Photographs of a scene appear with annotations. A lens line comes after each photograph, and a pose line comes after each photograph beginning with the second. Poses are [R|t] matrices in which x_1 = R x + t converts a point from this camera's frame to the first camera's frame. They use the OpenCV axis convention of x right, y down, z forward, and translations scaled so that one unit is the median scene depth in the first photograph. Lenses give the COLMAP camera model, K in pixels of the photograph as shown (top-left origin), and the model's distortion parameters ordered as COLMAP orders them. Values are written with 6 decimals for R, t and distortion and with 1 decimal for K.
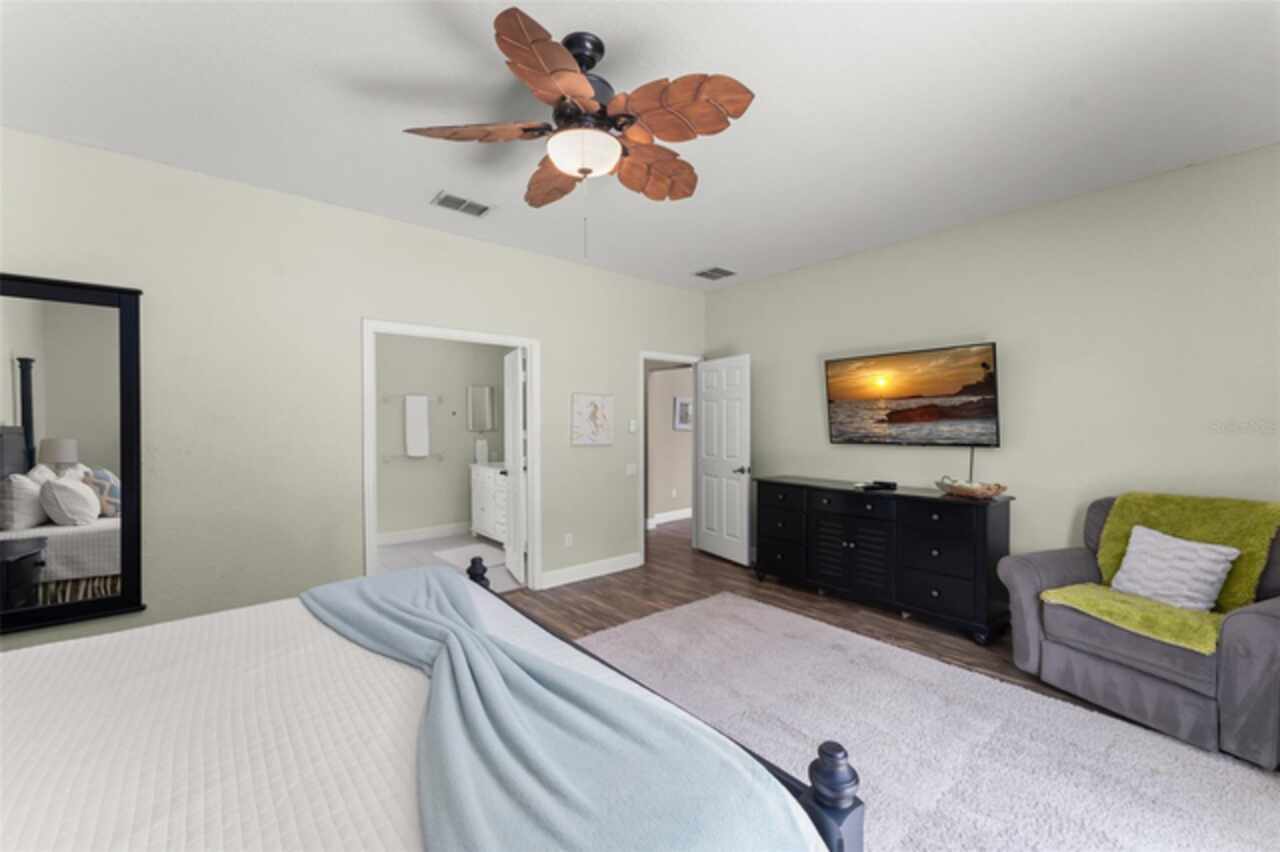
lens RADIAL K [[506.1, 0, 639.1], [0, 506.1, 429.3], [0, 0, 1]] dist [-0.003334, -0.000664]
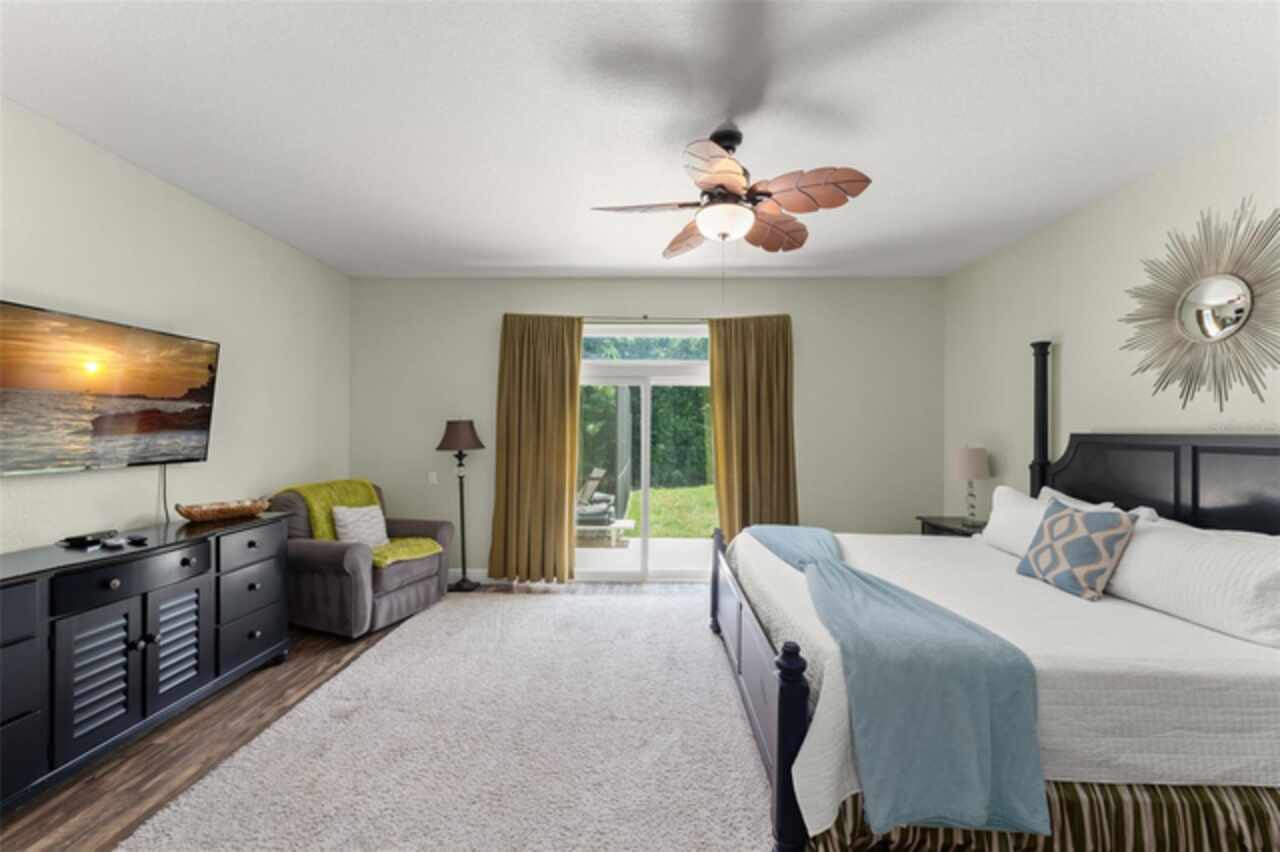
lens RADIAL K [[506.1, 0, 639.1], [0, 506.1, 430.8], [0, 0, 1]] dist [-0.003334, -0.000664]
pose [[-0.759811, -0.002370, 0.650139, -0.424298], [0.002711, 0.999973, 0.006813, -0.021688], [-0.650138, 0.006939, -0.759785, 1.139703]]
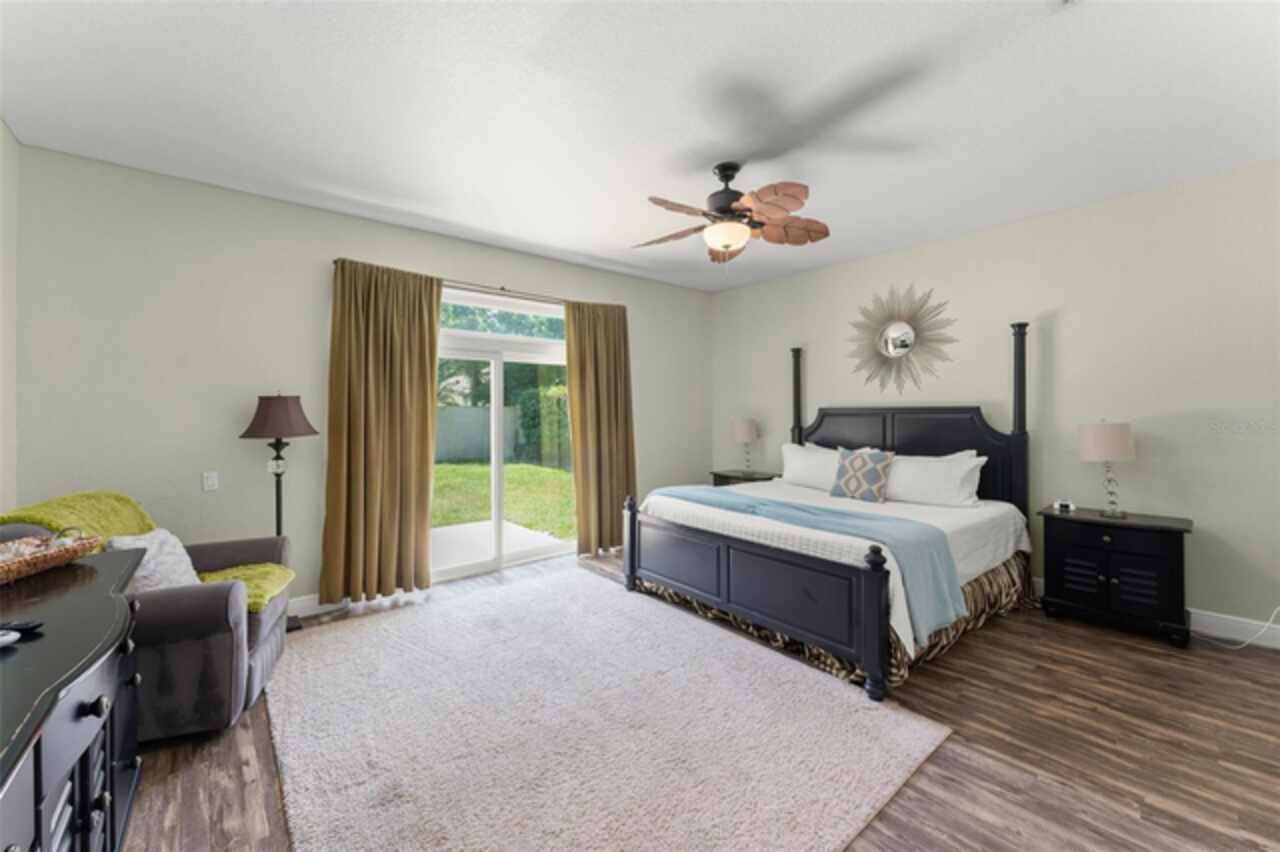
lens RADIAL K [[506.1, 0, 642.4], [0, 506.1, 413.4], [0, 0, 1]] dist [-0.003334, -0.000664]
pose [[-0.999936, 0.007158, -0.008775, 0.089031], [0.007038, 0.999882, 0.013679, -0.016571], [0.008872, 0.013616, -0.999868, 1.383222]]
